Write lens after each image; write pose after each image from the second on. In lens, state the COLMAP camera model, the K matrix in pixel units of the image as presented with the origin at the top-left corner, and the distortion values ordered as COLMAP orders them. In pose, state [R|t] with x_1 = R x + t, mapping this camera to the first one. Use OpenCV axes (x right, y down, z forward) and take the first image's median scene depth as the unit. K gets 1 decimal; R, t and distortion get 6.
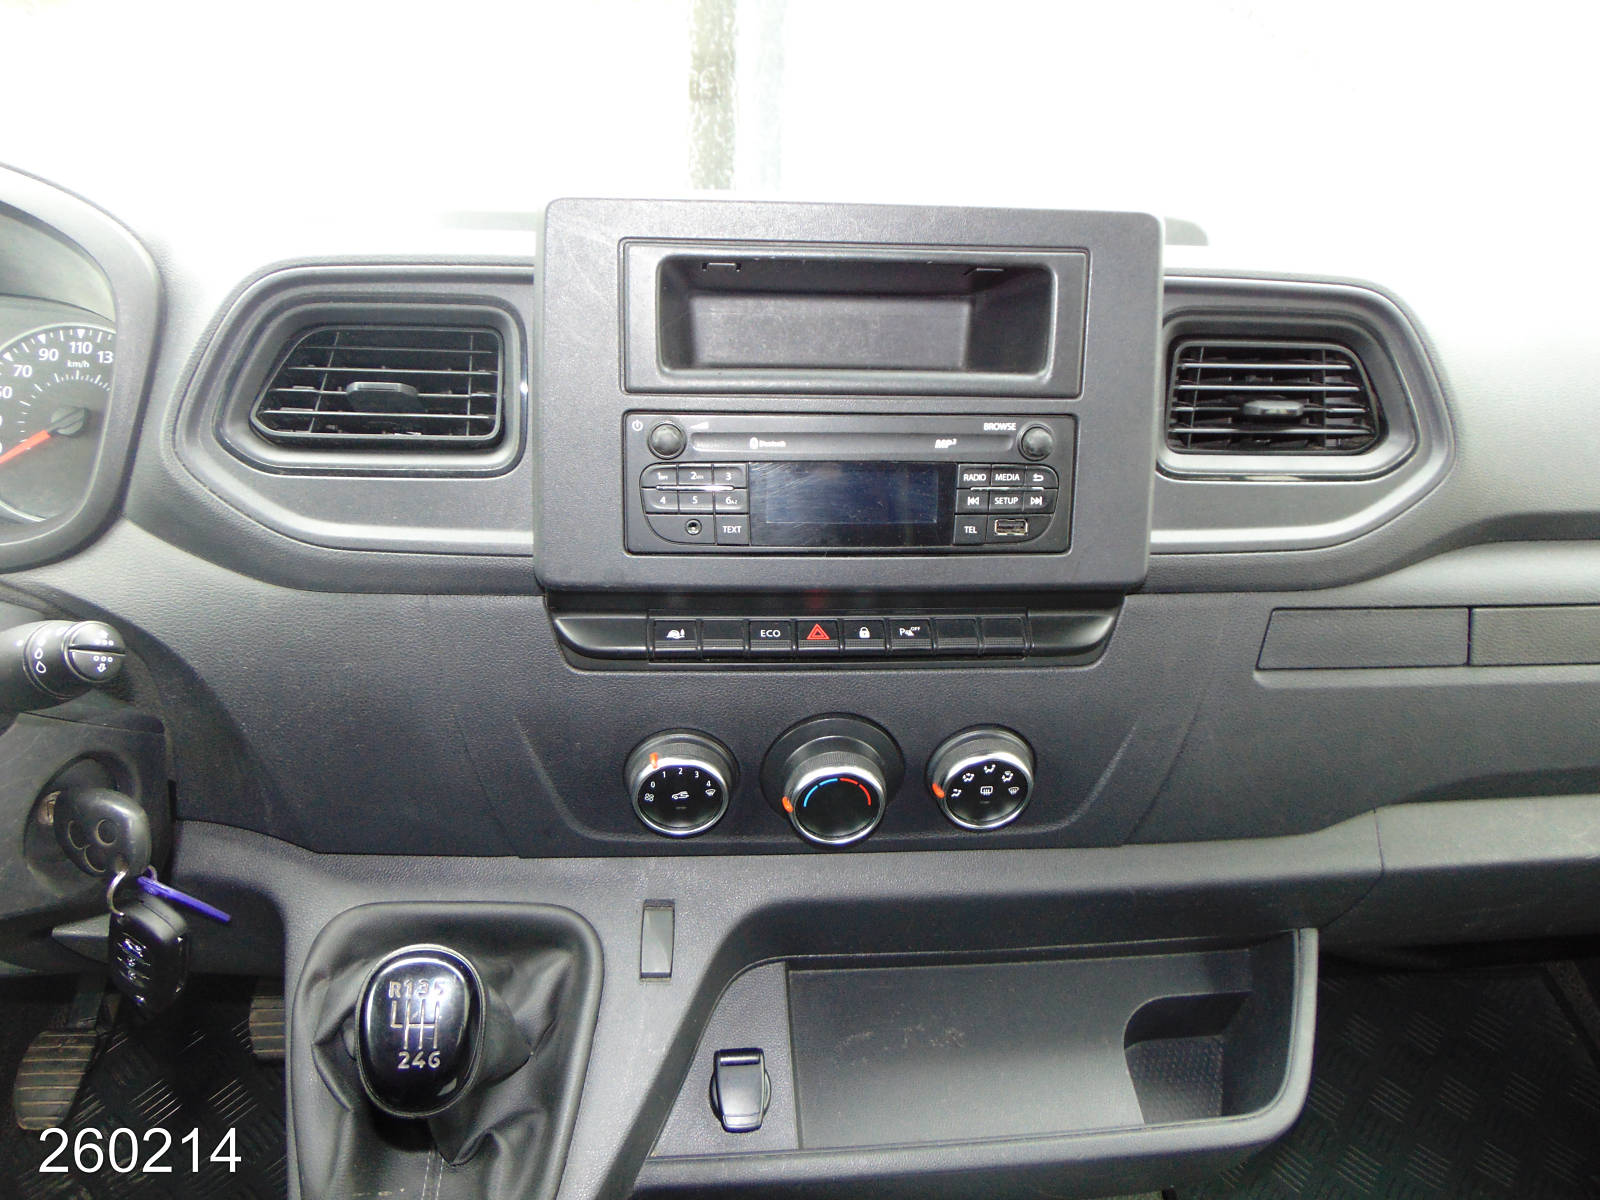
lens RADIAL K [[1160.7, 0, 796.0], [0, 1160.7, 594.1], [0, 0, 1]] dist [-0.027388, 0.004065]
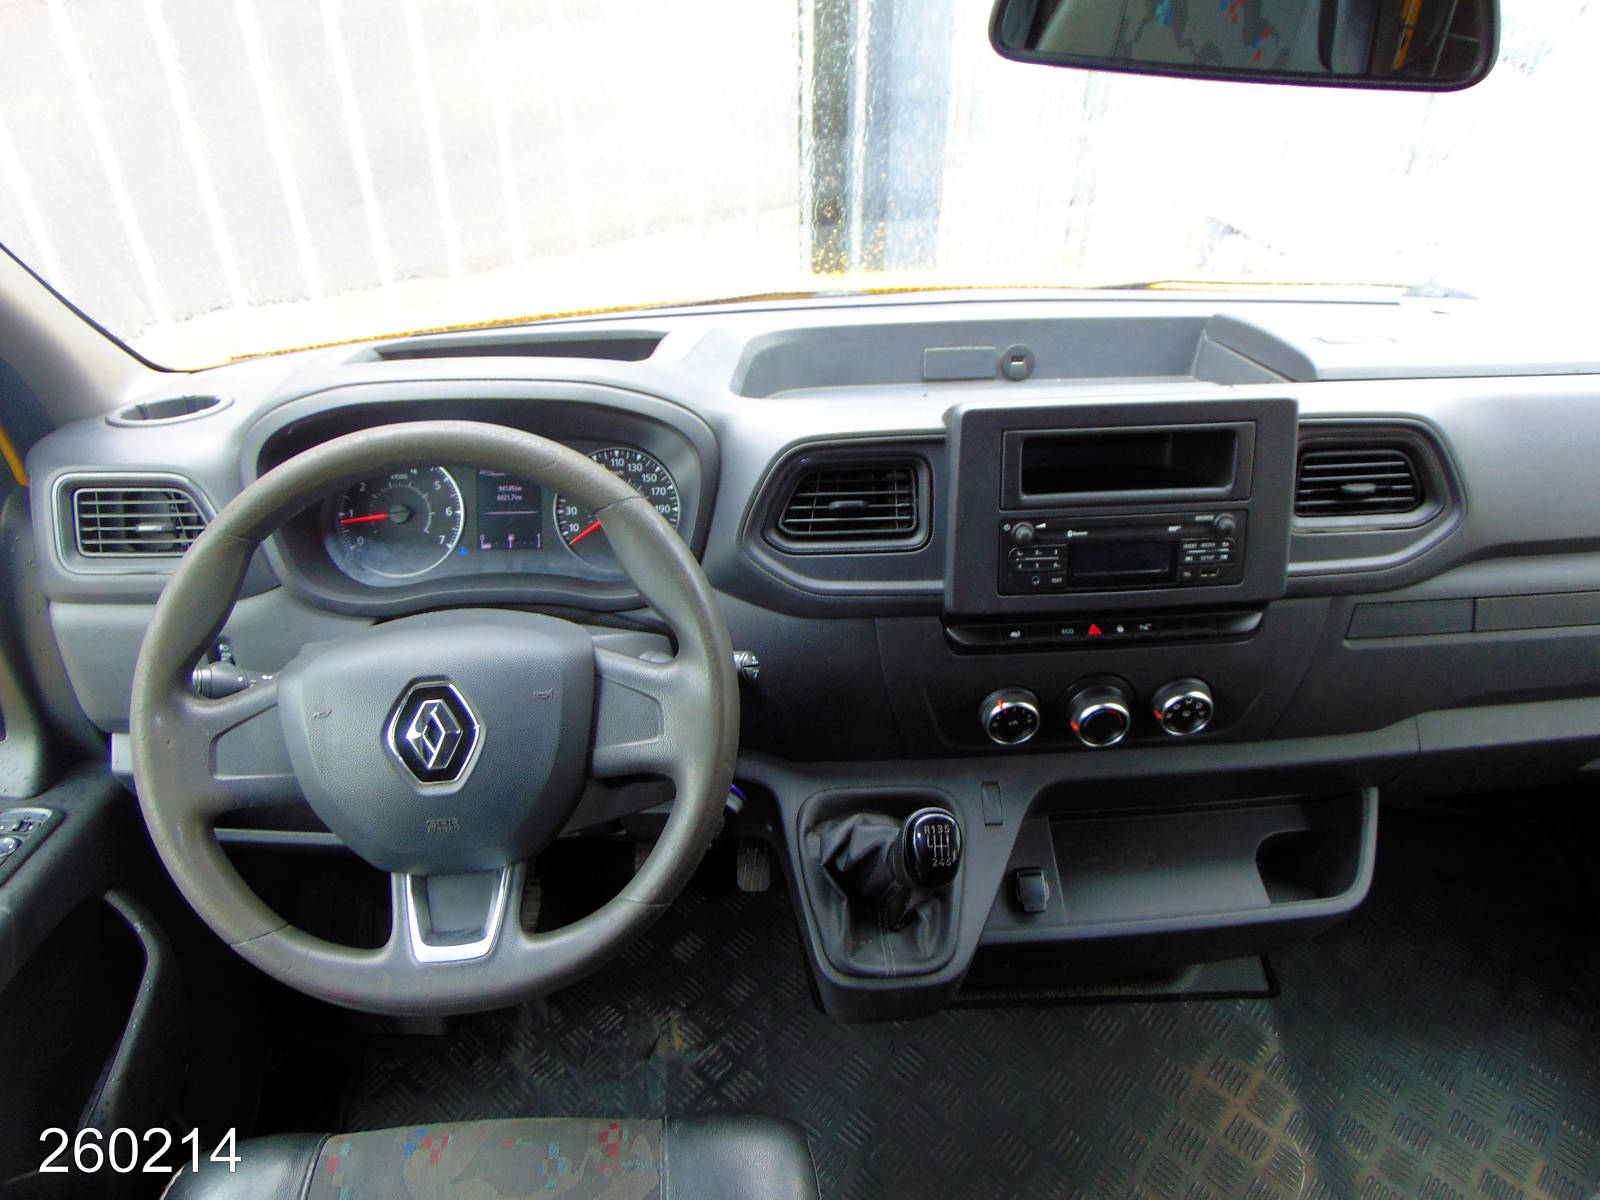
lens RADIAL K [[1160.7, 0, 803.1], [0, 1160.7, 606.2], [0, 0, 1]] dist [-0.027388, 0.004065]
pose [[0.998670, -0.034414, -0.038402, -0.345249], [0.038423, 0.993290, 0.109080, -0.206594], [0.034391, -0.110411, 0.993291, -0.738313]]
